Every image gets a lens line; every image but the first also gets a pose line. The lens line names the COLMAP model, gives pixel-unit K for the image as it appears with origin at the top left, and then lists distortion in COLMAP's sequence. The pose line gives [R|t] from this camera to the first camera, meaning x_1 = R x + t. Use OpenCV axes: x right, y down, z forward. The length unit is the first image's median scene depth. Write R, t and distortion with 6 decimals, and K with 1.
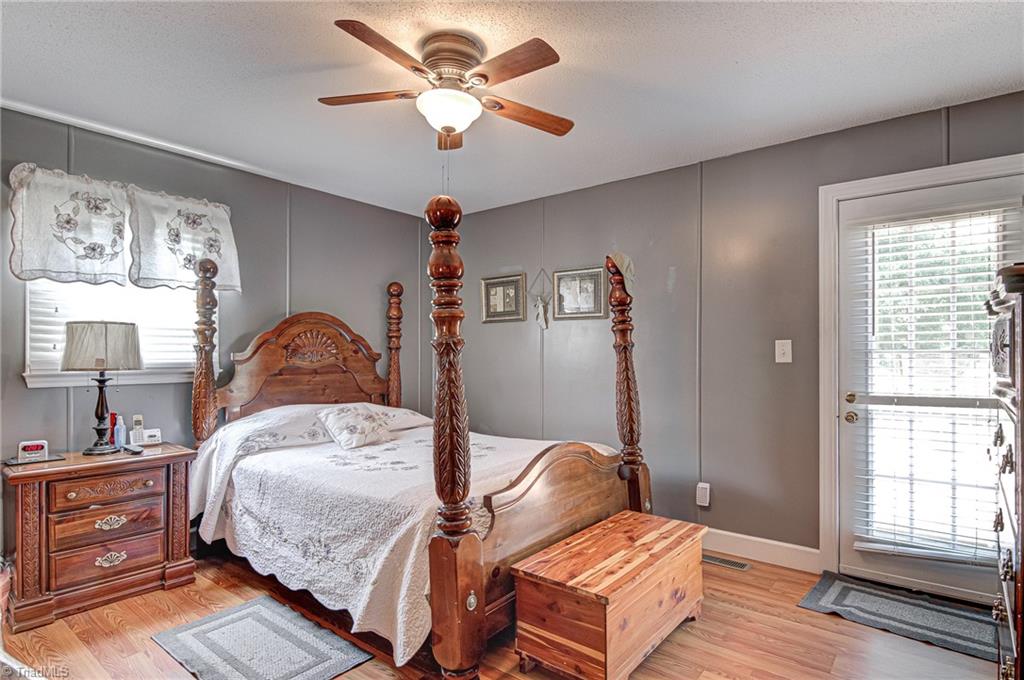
lens RADIAL K [[543.2, 0, 514.6], [0, 543.2, 346.3], [0, 0, 1]] dist [0.013102, -0.009447]
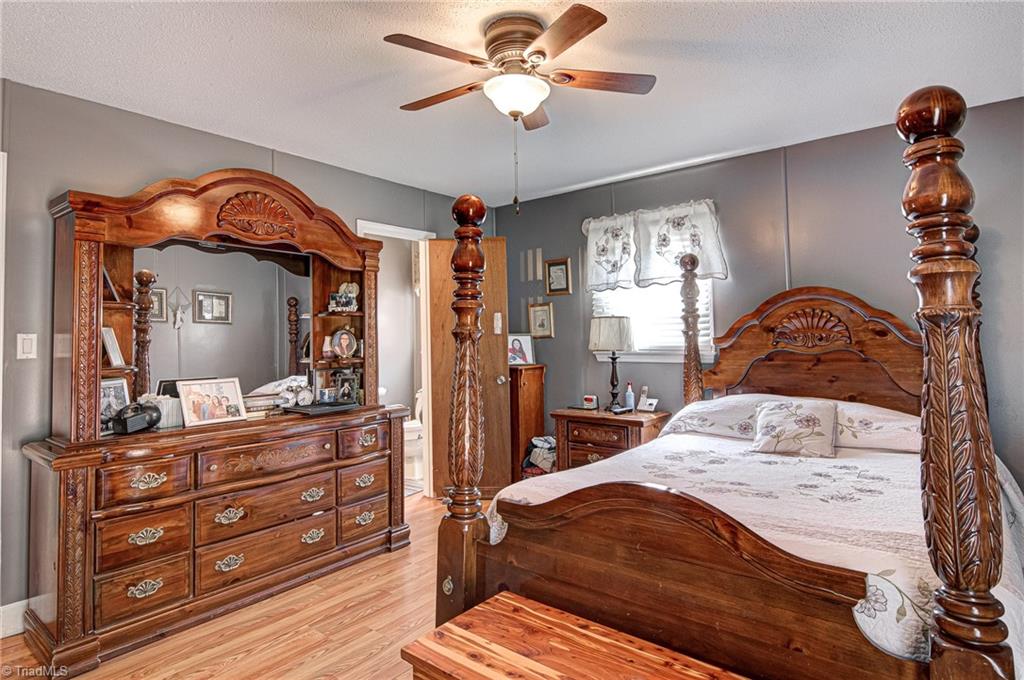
lens RADIAL K [[543.2, 0, 519.8], [0, 543.2, 311.1], [0, 0, 1]] dist [0.013102, -0.009447]
pose [[0.000213, -0.049050, -0.998796, 0.588033], [0.027631, 0.998415, -0.049025, 0.003362], [0.999618, -0.027588, 0.001568, 0.694278]]
